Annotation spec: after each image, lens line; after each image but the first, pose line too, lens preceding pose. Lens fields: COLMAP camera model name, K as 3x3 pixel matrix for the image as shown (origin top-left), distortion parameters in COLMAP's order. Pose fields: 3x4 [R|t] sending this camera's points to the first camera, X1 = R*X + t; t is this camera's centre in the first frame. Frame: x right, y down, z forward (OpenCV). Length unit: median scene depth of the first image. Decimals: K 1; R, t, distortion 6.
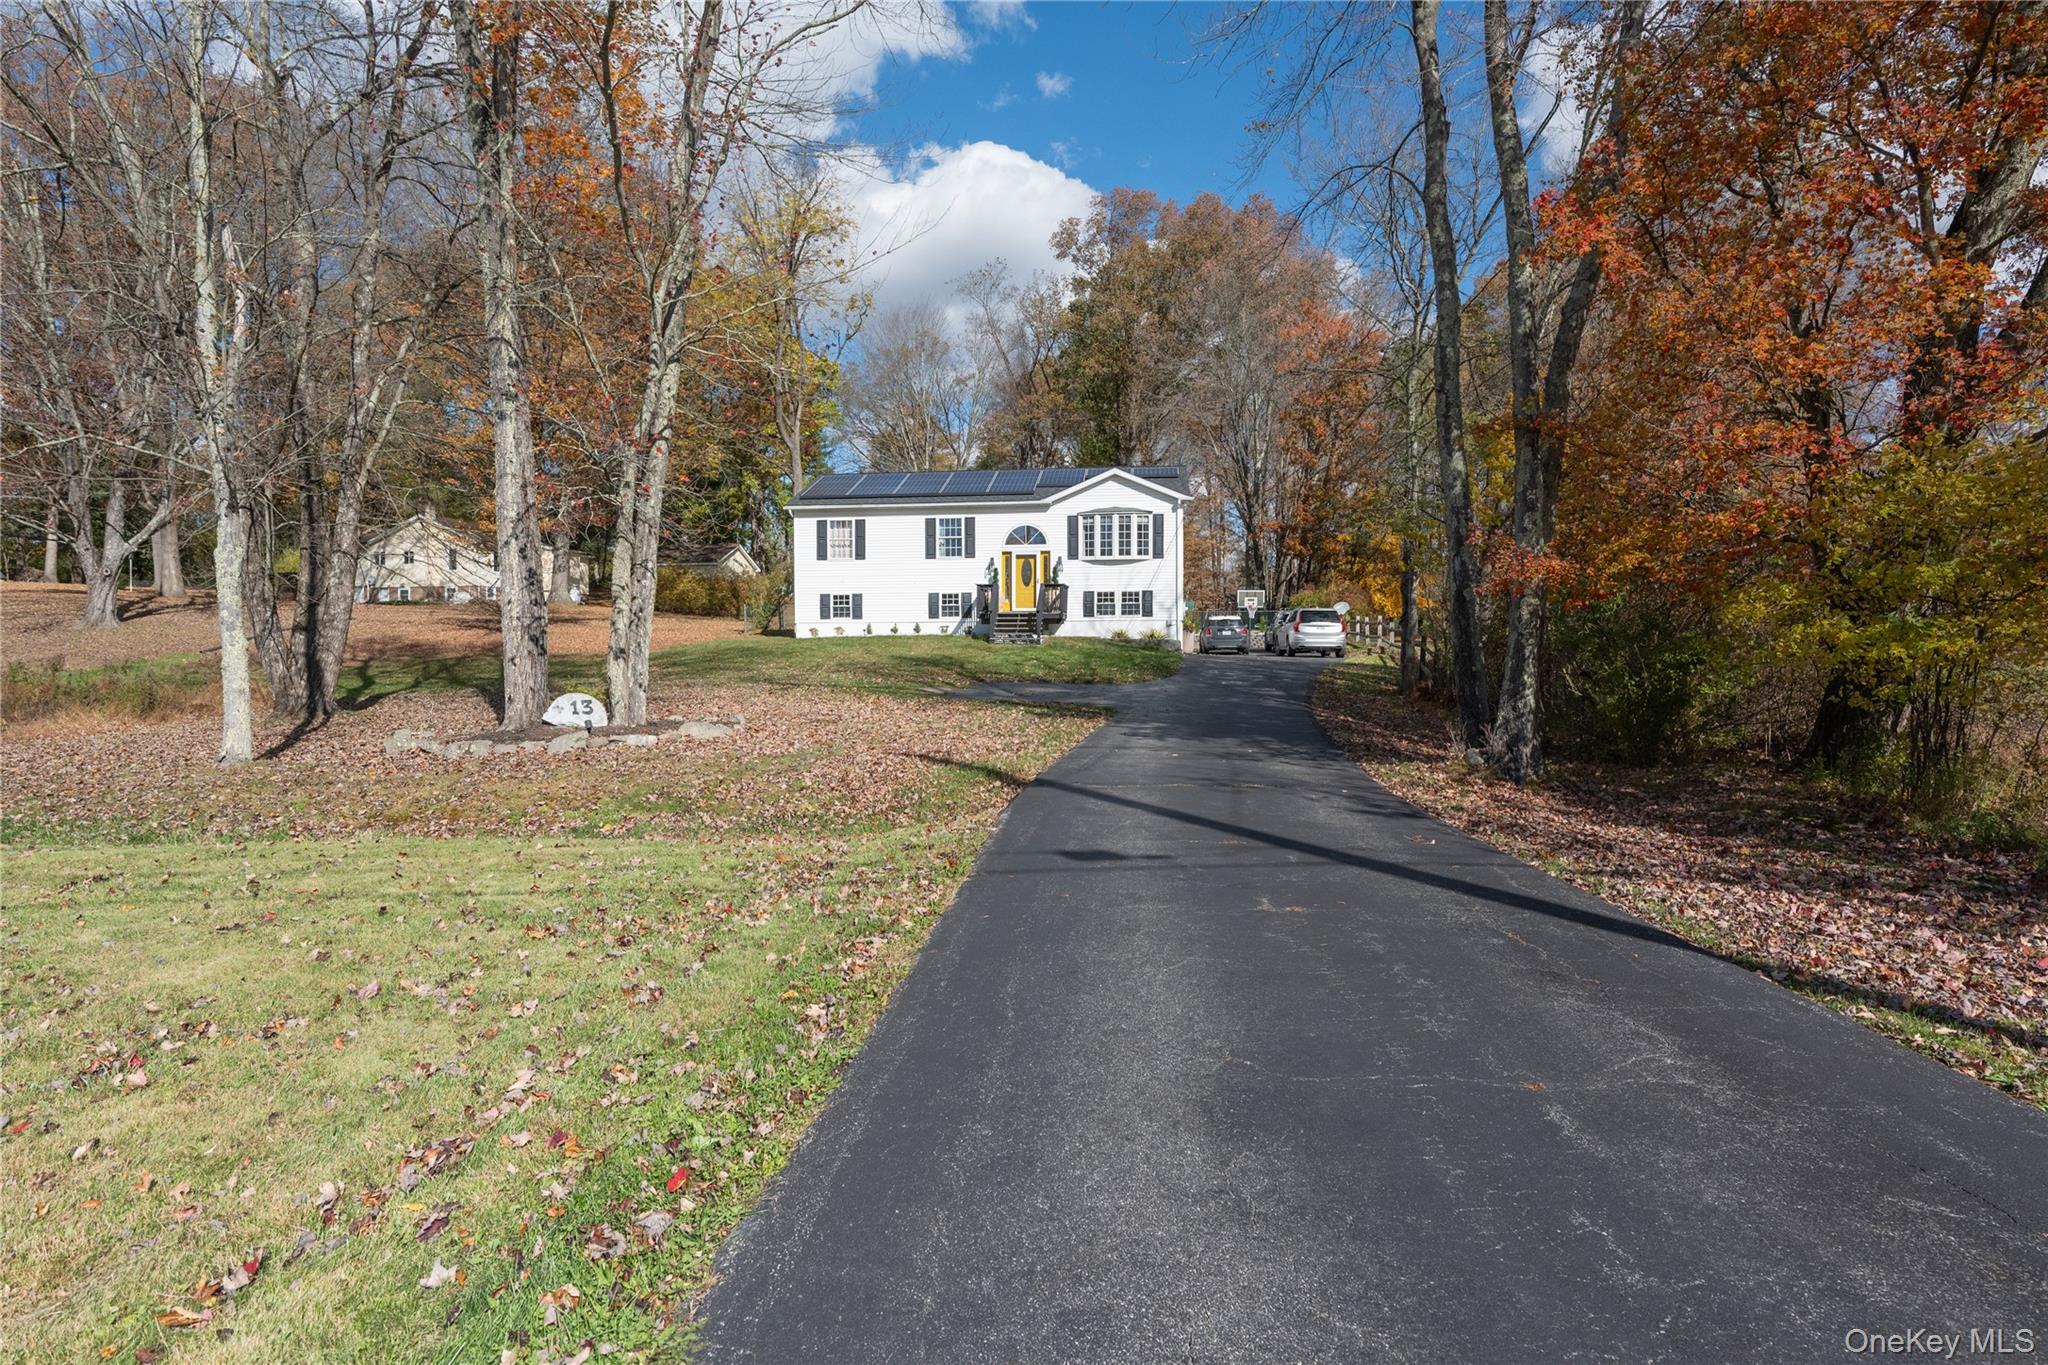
lens RADIAL K [[1067.4, 0, 1018.4], [0, 1067.4, 673.3], [0, 0, 1]] dist [-0.002926, -0.000011]
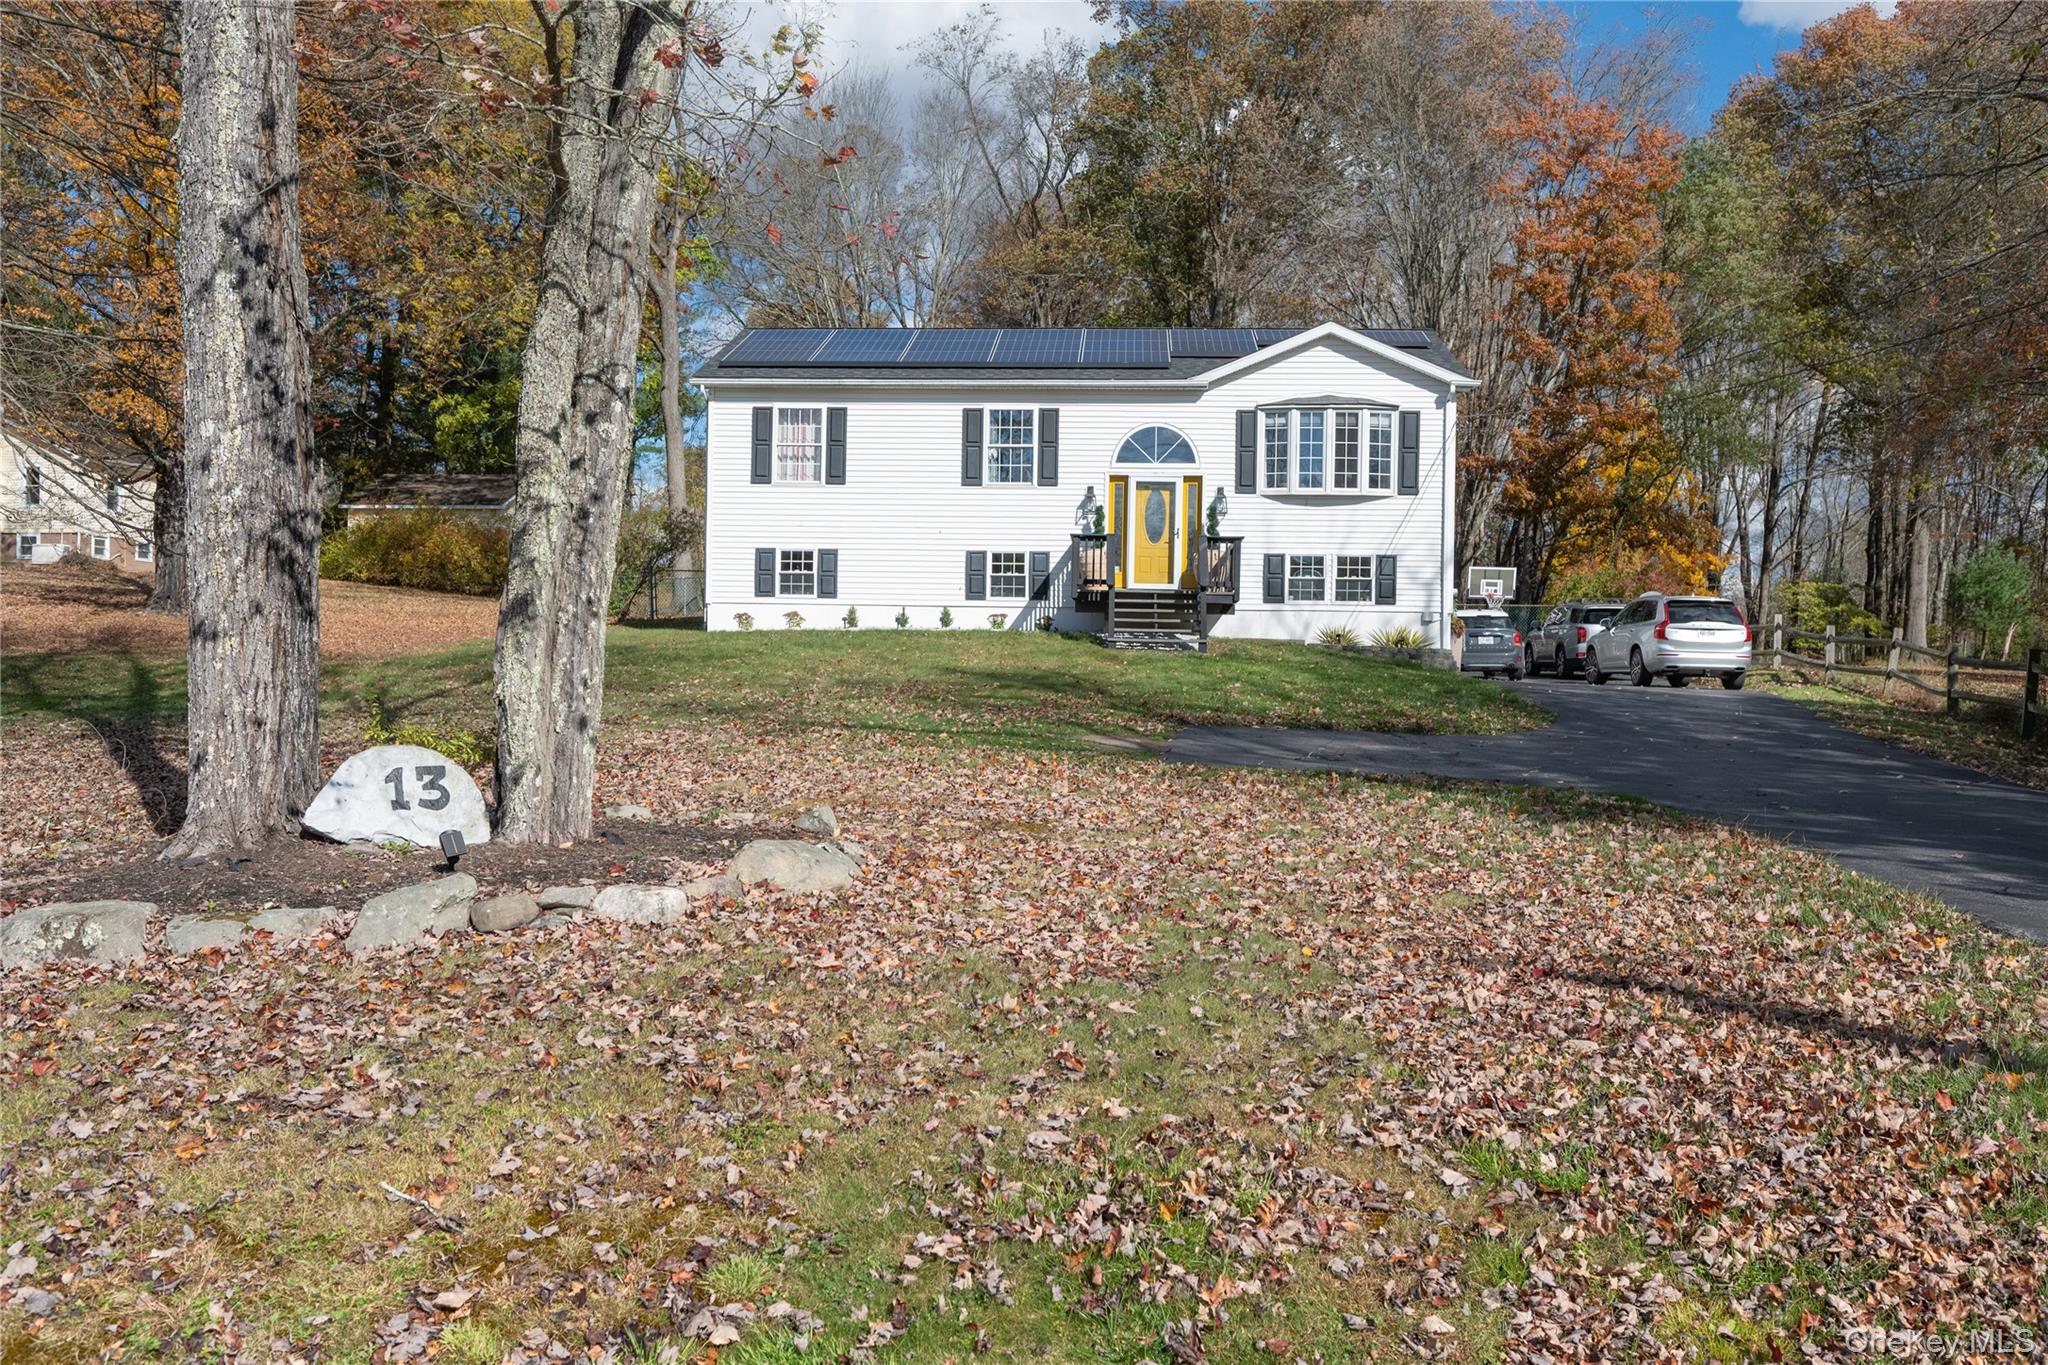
lens RADIAL K [[1654.9, 0, 1021.2], [0, 1654.9, 682.1], [0, 0, 1]] dist [0.001151, -0.004995]
pose [[0.998397, 0.019500, 0.053130, -0.101211], [-0.018727, 0.999712, -0.015015, 0.001063], [-0.053407, 0.013996, 0.998475, 0.190792]]
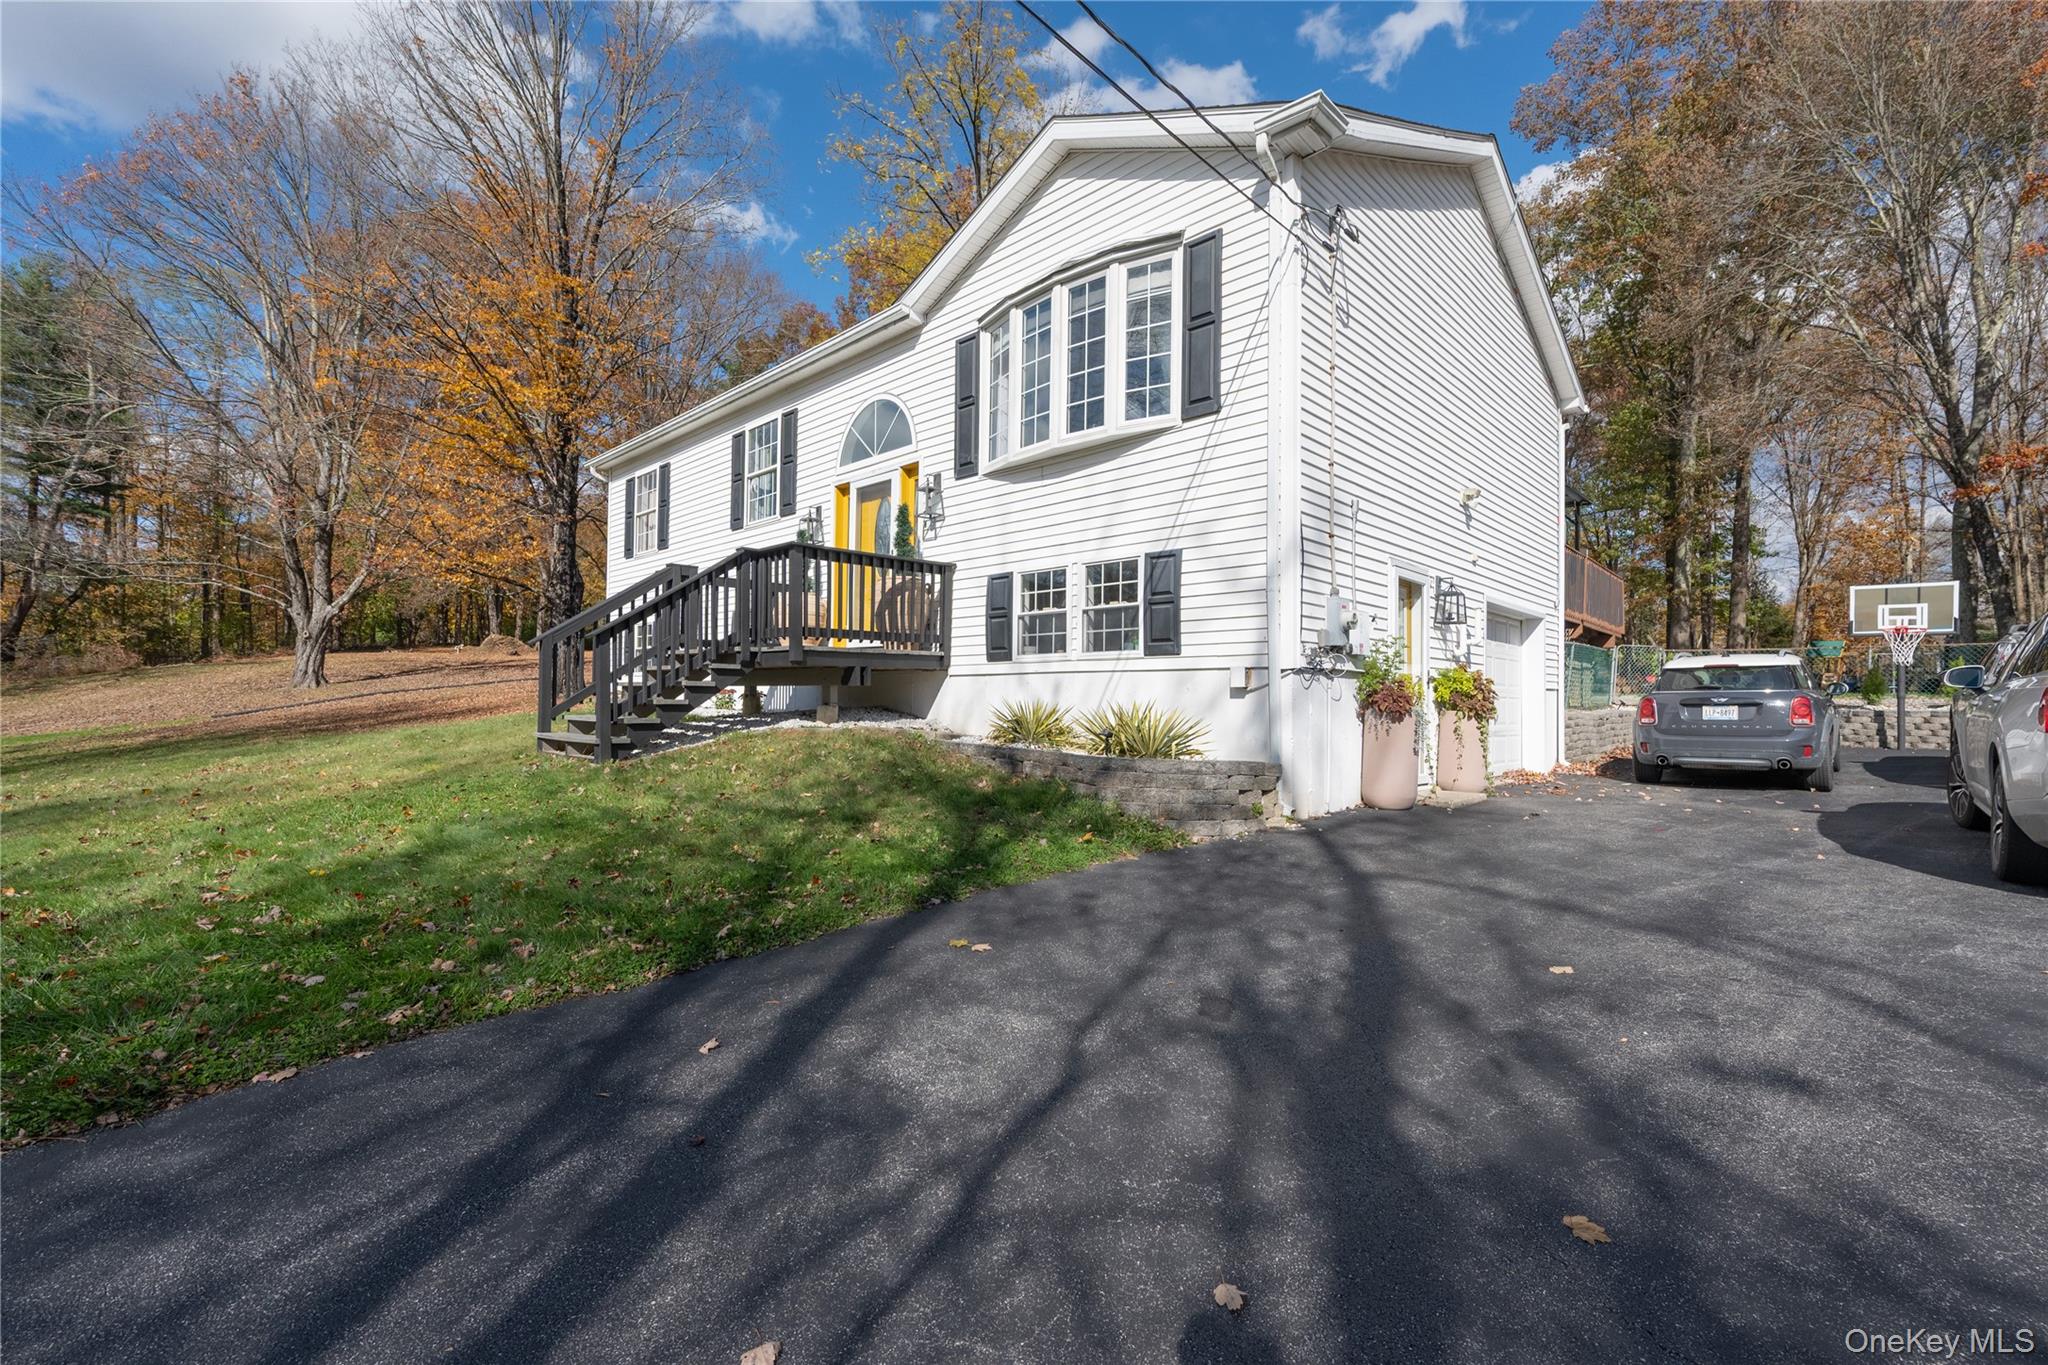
lens RADIAL K [[876.5, 0, 1019.5], [0, 876.5, 675.1], [0, 0, 1]] dist [0.001965, 0.000072]
pose [[0.797107, -0.007979, -0.603786, 0.216842], [-0.024215, 0.998686, -0.045166, -0.037877], [0.603353, 0.050623, 0.795866, 0.810041]]
